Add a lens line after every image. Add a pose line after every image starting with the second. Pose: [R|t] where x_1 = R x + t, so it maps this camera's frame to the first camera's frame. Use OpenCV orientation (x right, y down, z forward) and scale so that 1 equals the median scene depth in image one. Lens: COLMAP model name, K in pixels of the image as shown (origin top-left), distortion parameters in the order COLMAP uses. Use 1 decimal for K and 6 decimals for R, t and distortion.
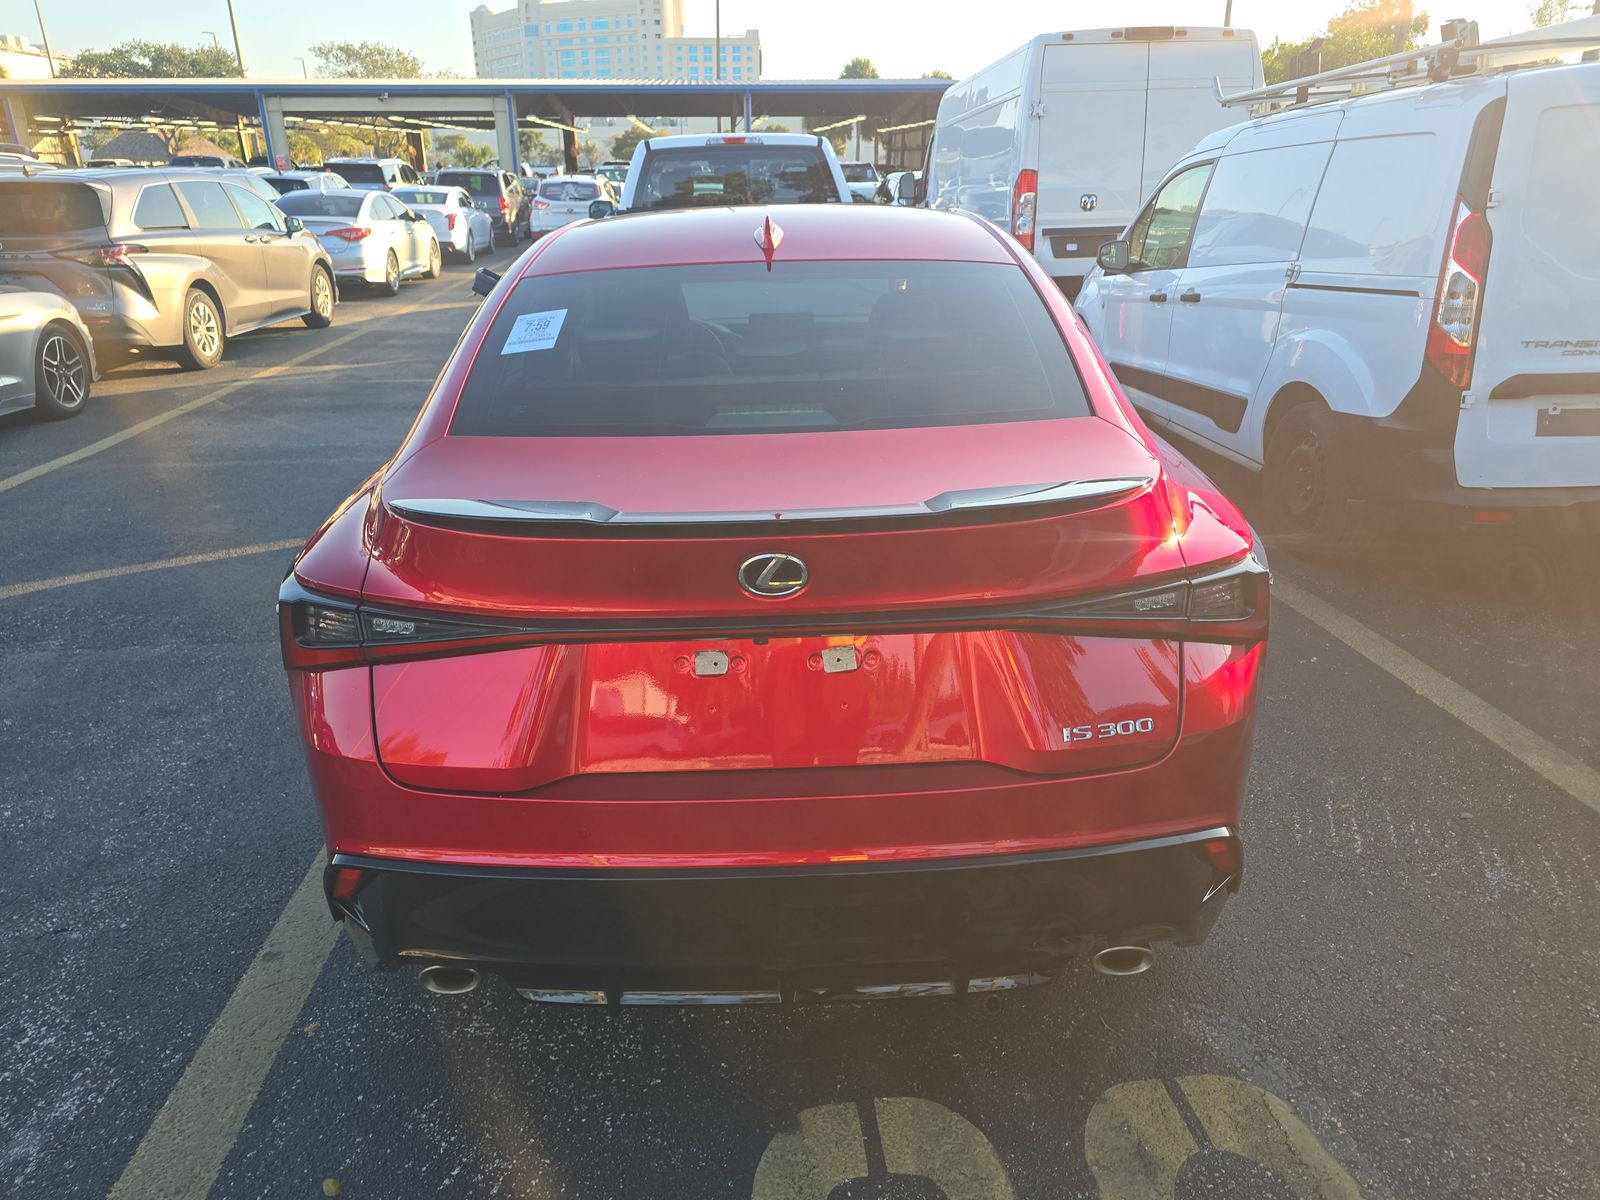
lens RADIAL K [[1089.2, 0, 800.0], [0, 1089.2, 600.0], [0, 0, 1]] dist [0.038219, -0.032553]
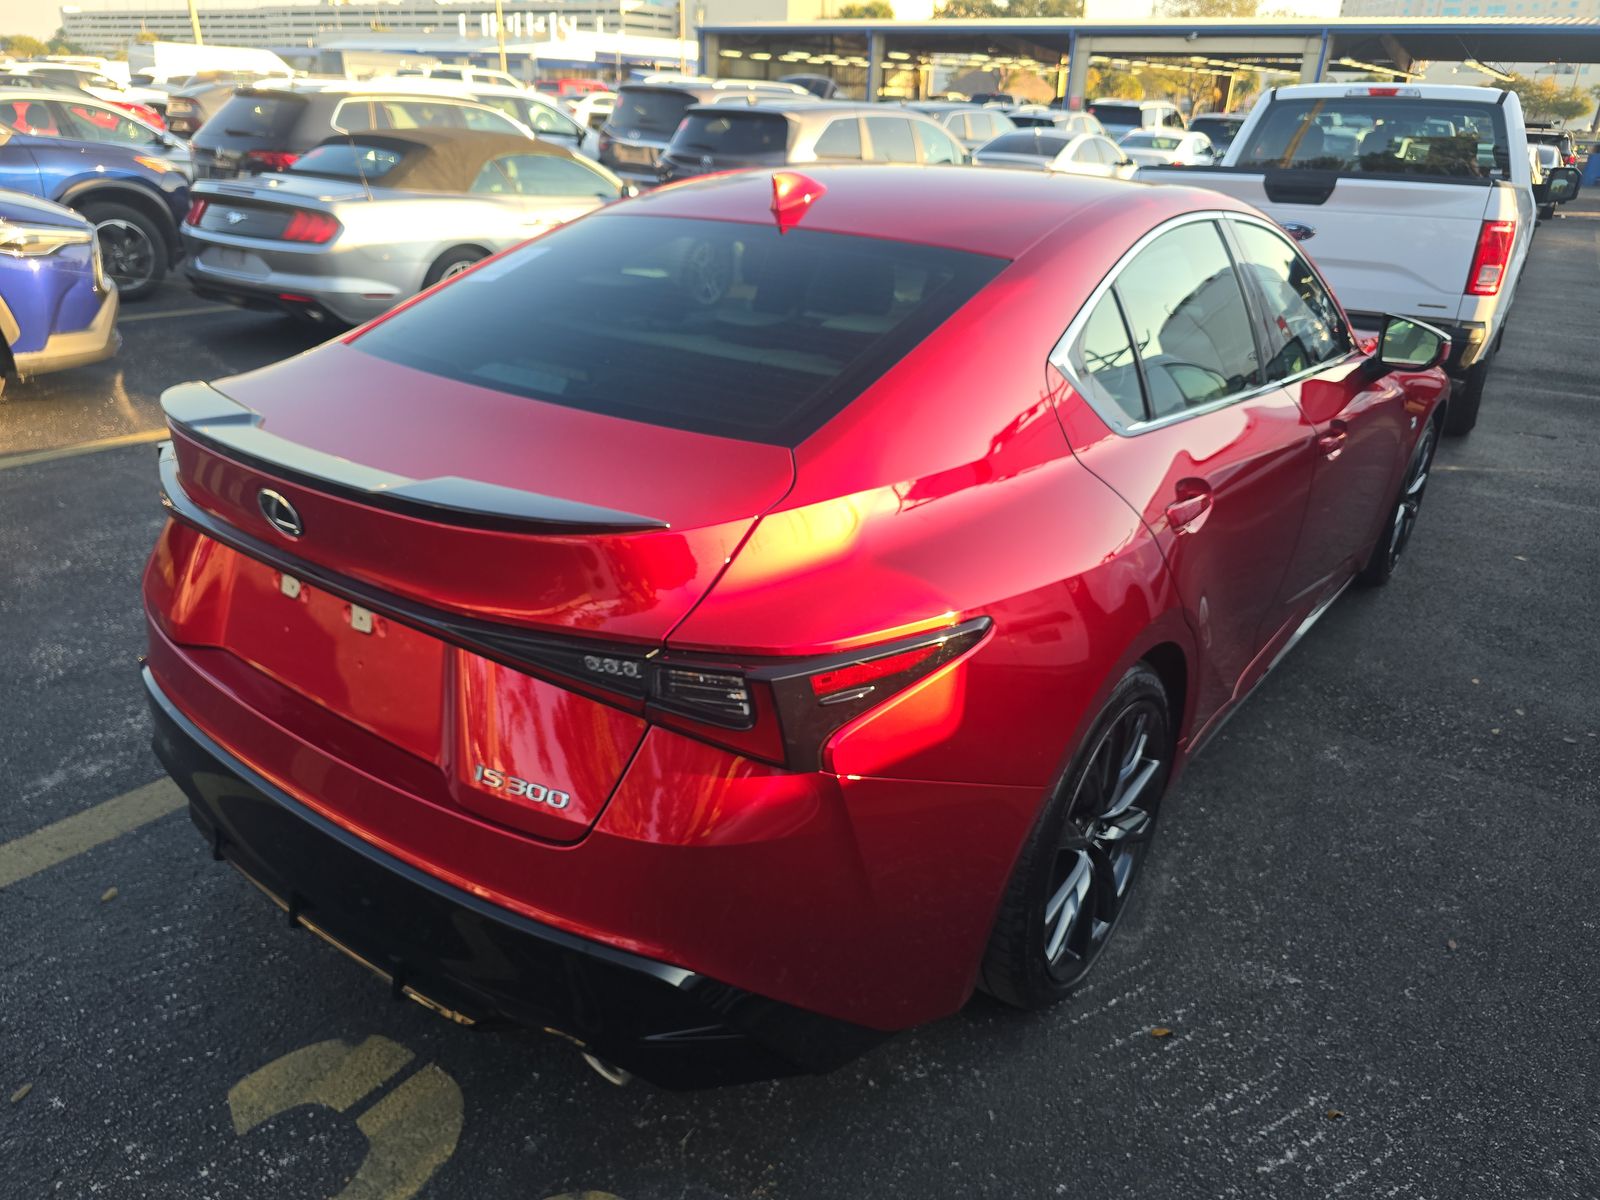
lens RADIAL K [[1113.0, 0, 800.0], [0, 1113.0, 600.0], [0, 0, 1]] dist [0.006539, -0.004791]
pose [[0.779531, 0.287413, -0.556530, 0.173169], [-0.265713, 0.956339, 0.121706, -0.036365], [0.567211, 0.053003, 0.821865, 0.074195]]
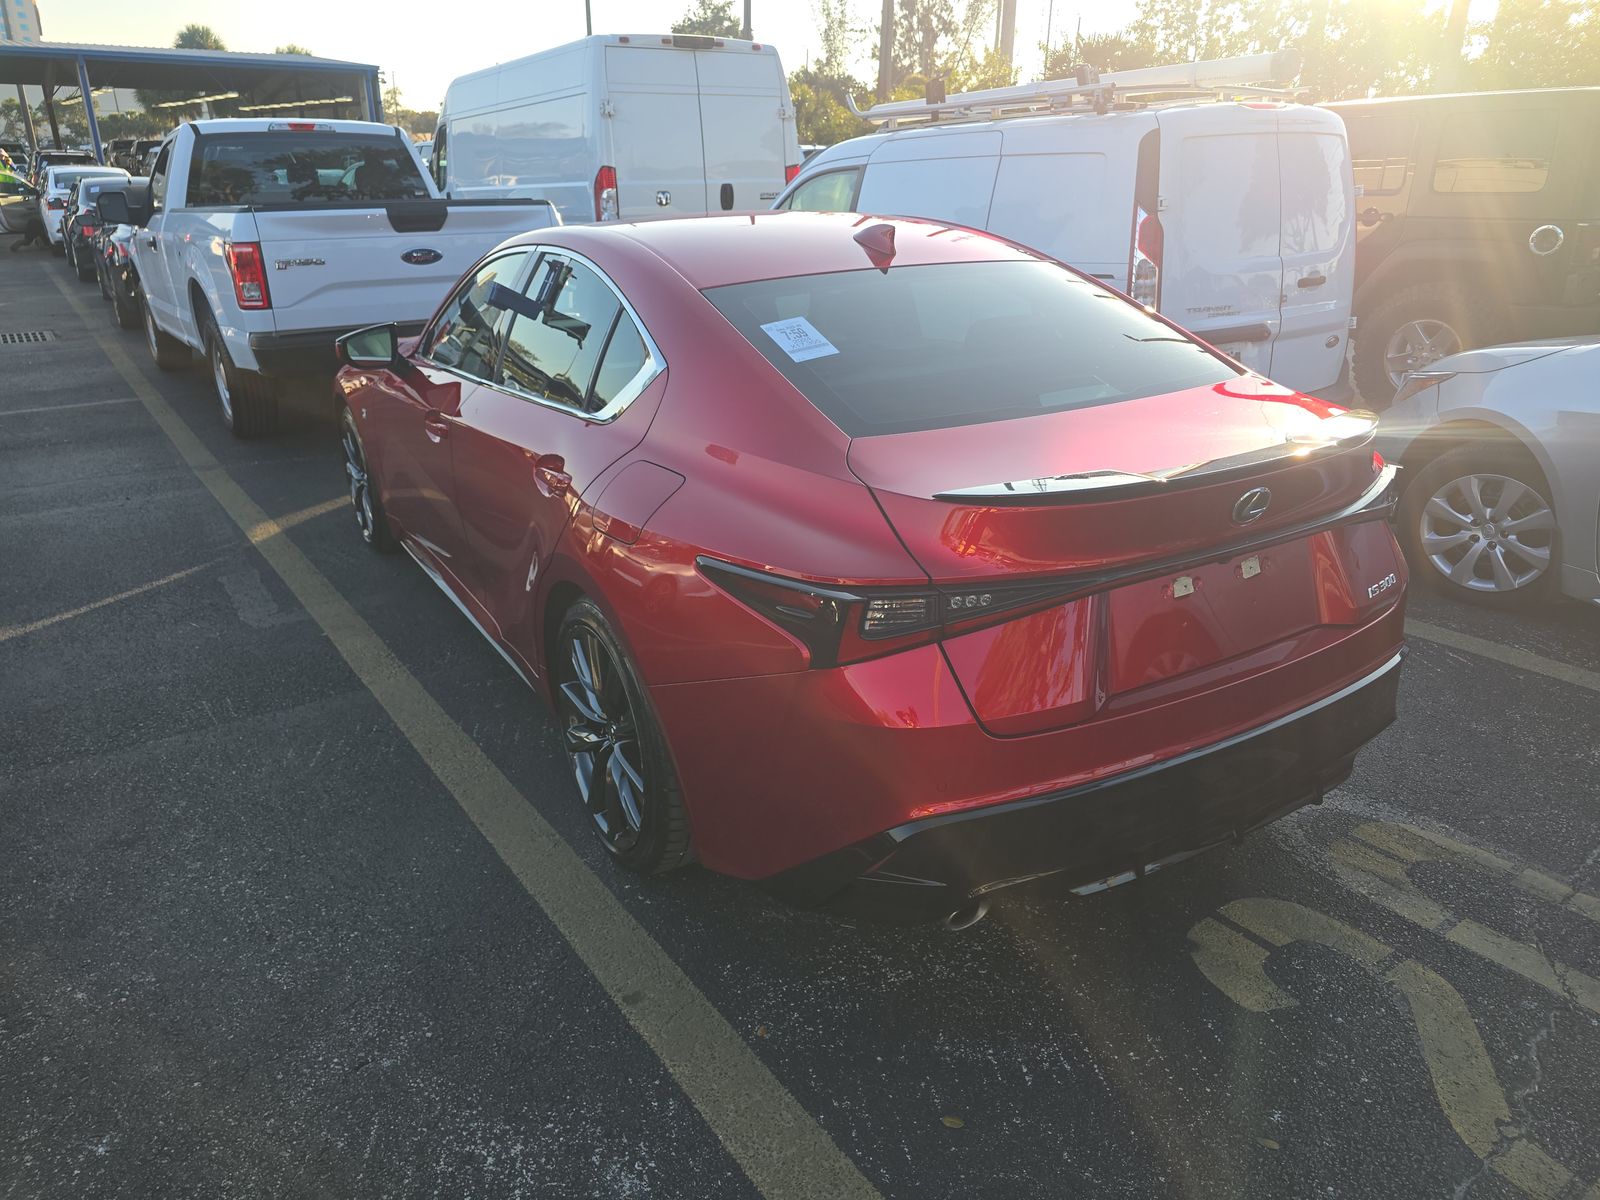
lens RADIAL K [[1089.2, 0, 800.0], [0, 1089.2, 600.0], [0, 0, 1]] dist [0.038219, -0.032553]
pose [[0.861153, -0.172783, 0.478080, -0.203915], [0.168415, 0.984323, 0.052383, -0.012802], [-0.479636, 0.035406, 0.876753, 0.019220]]
